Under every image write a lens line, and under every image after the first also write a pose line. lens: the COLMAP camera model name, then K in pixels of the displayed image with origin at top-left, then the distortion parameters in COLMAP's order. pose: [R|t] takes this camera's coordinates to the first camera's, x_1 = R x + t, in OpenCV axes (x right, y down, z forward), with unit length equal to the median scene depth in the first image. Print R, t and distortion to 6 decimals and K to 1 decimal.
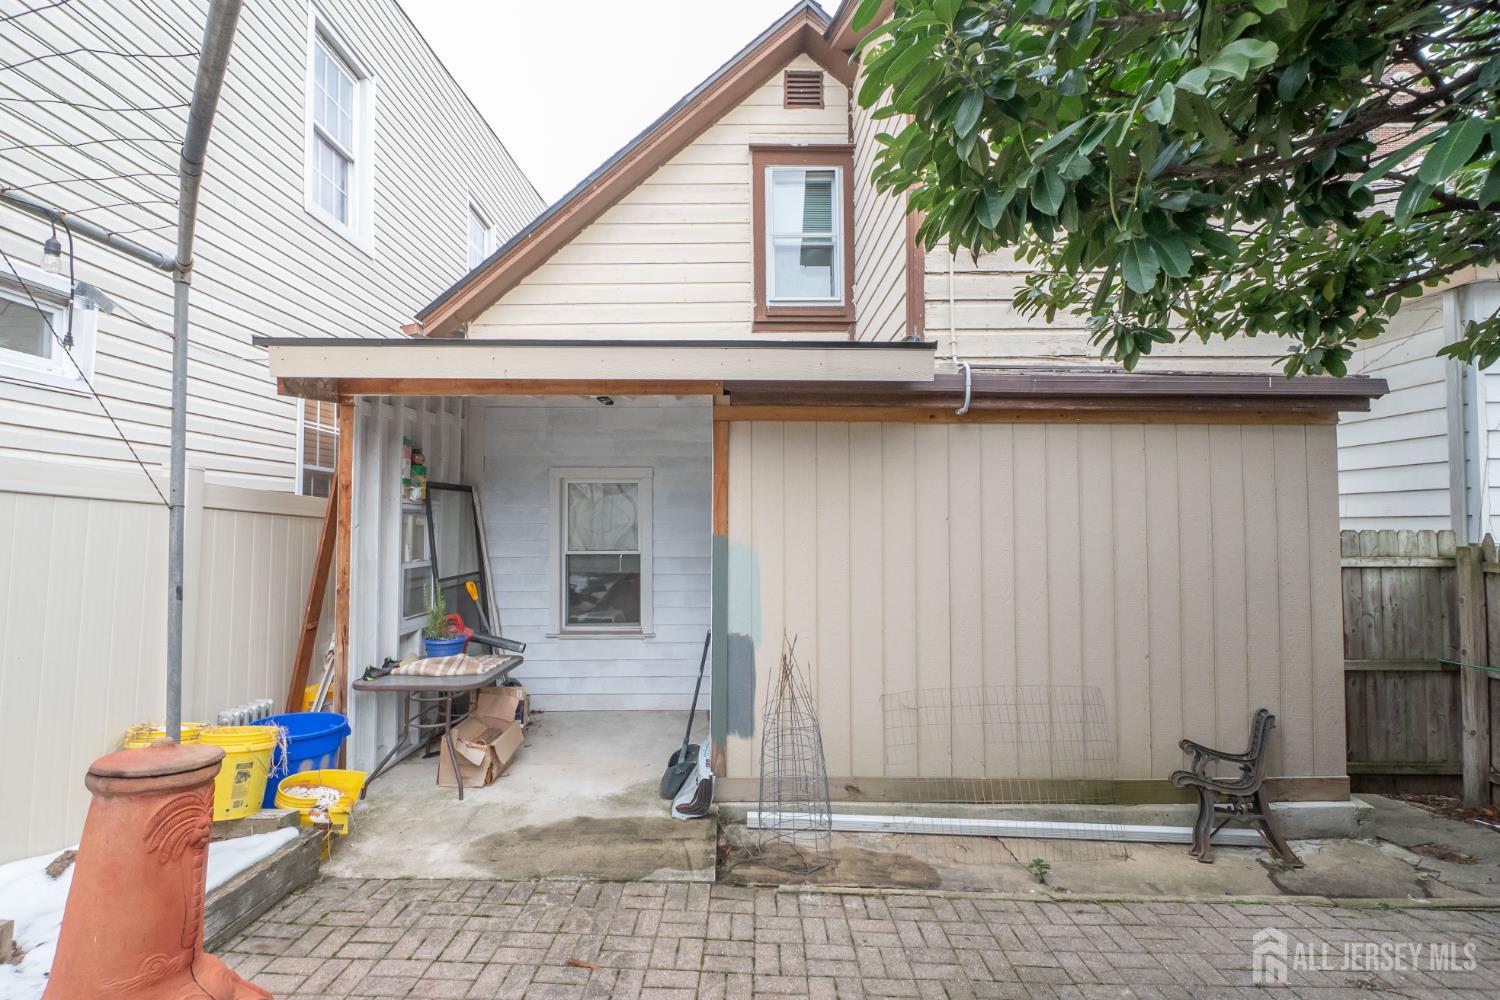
lens RADIAL K [[681.7, 0, 750.0], [0, 681.7, 500.0], [0, 0, 1]] dist [0.001501, -0.000669]
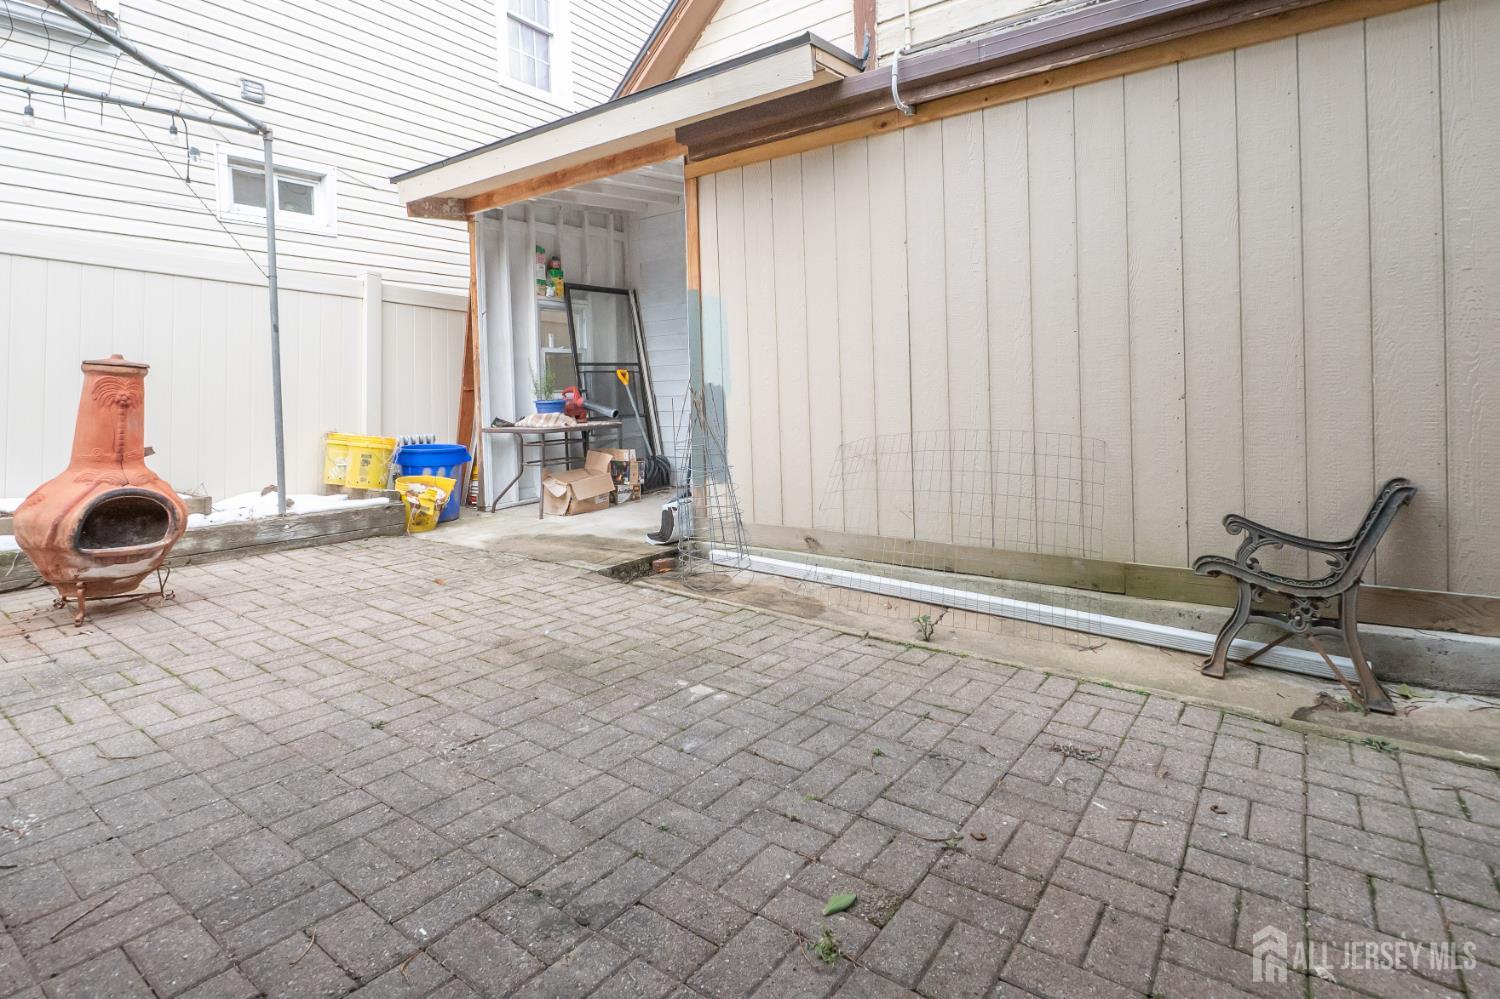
lens RADIAL K [[756.1, 0, 751.0], [0, 756.1, 411.3], [0, 0, 1]] dist [0.005159, 0.000291]
pose [[0.801291, -0.016935, -0.598034, 0.707428], [0.055530, 0.997389, 0.046159, 0.186982], [0.595692, -0.070196, 0.800140, 0.113692]]
